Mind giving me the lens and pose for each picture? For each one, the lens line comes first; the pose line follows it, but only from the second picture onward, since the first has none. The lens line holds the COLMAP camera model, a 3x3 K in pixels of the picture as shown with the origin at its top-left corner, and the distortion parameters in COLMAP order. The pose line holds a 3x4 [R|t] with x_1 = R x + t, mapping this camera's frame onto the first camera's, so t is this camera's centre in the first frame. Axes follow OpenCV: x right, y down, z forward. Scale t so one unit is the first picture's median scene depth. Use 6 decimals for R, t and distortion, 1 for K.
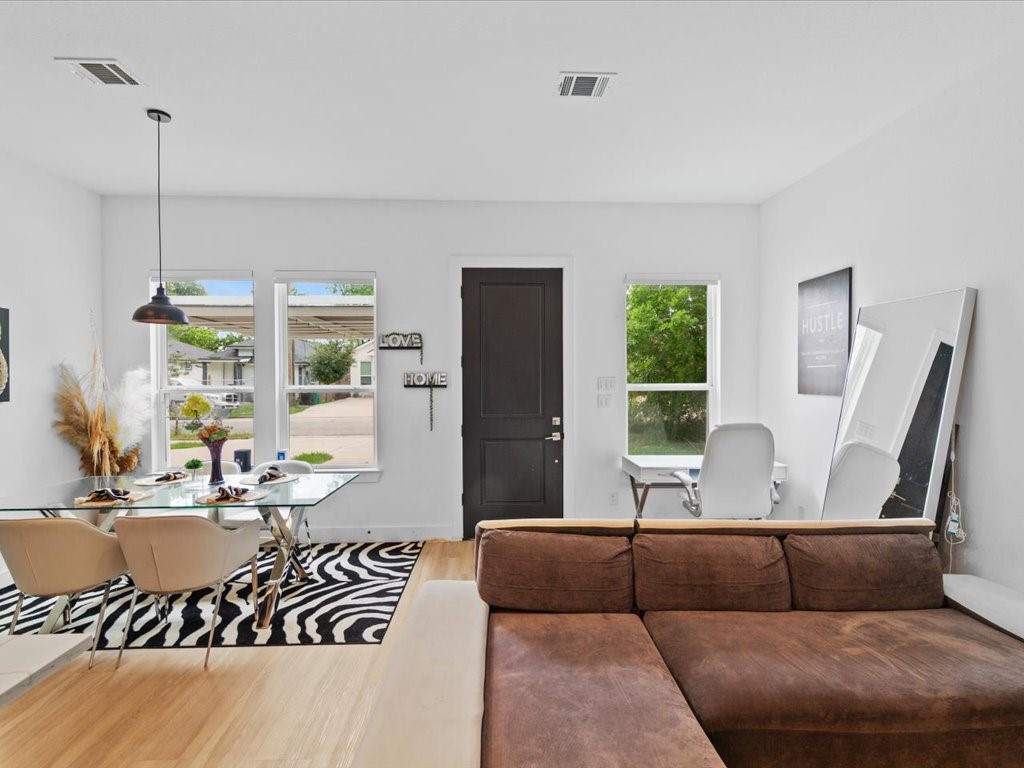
lens RADIAL K [[524.9, 0, 512.0], [0, 524.9, 384.0], [0, 0, 1]] dist [0.002390, -0.000446]
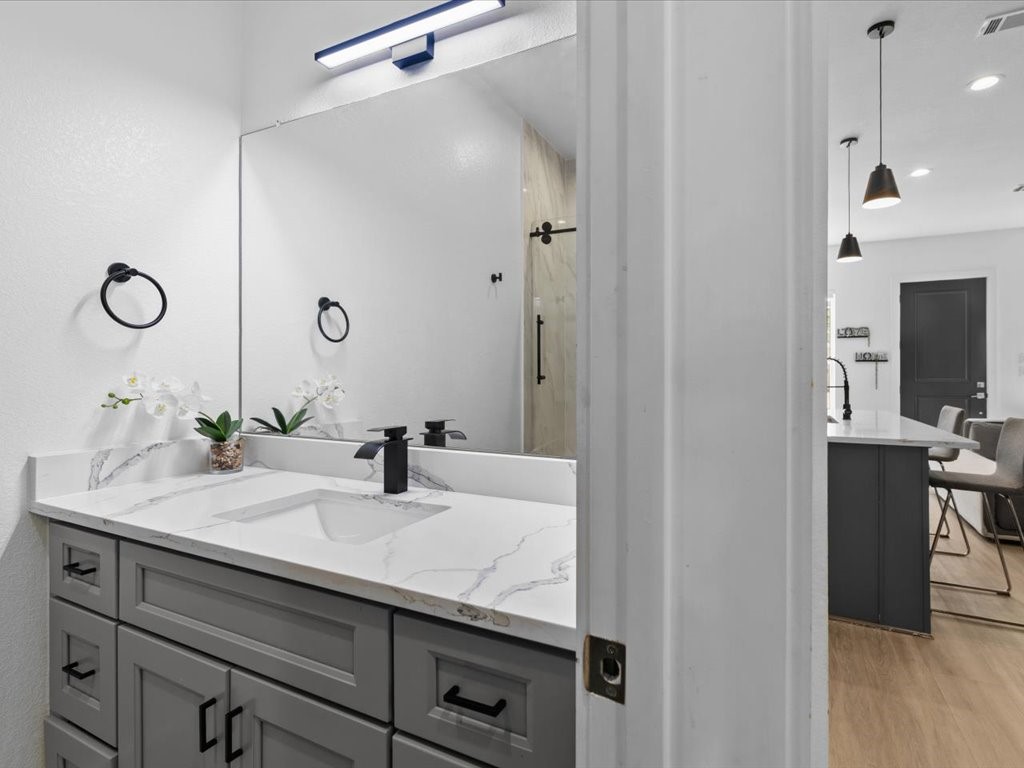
lens RADIAL K [[529.8, 0, 510.2], [0, 529.8, 373.5], [0, 0, 1]] dist [0.000962, -0.000214]
pose [[0.873761, 0.003090, -0.486345, -0.336409], [-0.011530, 0.999830, -0.014362, 0.076607], [0.486218, 0.018157, 0.873649, -0.891773]]
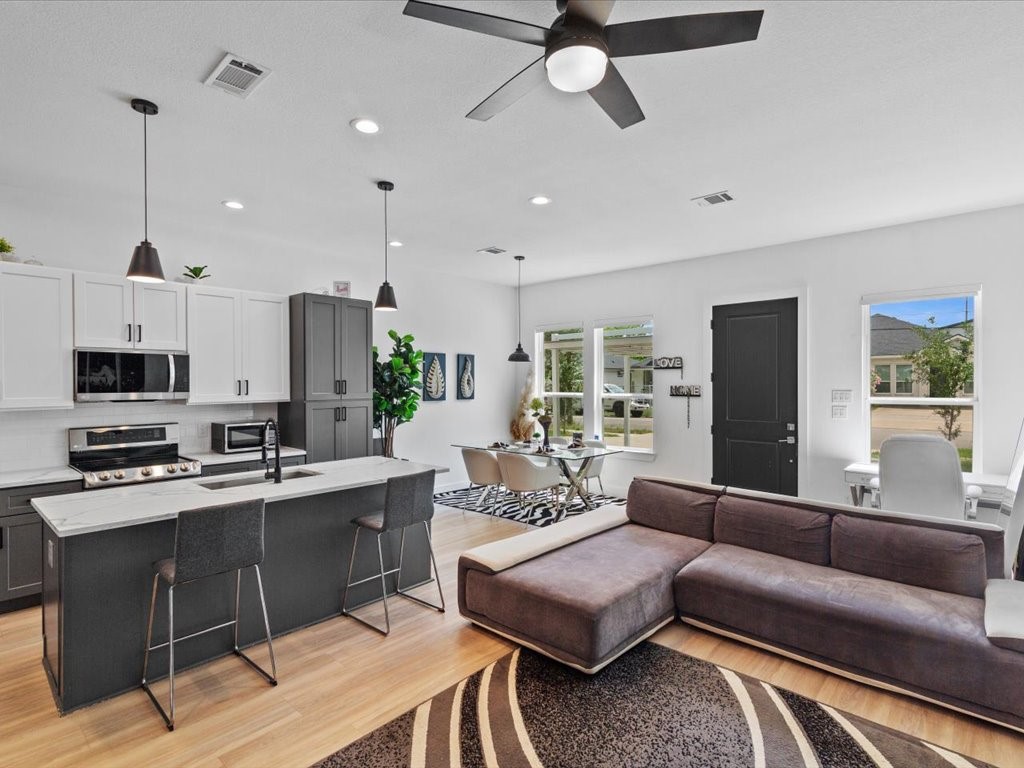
lens RADIAL K [[524.9, 0, 512.0], [0, 524.9, 384.0], [0, 0, 1]] dist [0.002390, -0.000446]
pose [[0.708773, 0.003396, -0.705428, 0.480793], [-0.009363, 0.999946, -0.004595, -0.015000], [0.705374, 0.009862, 0.708766, -0.288320]]
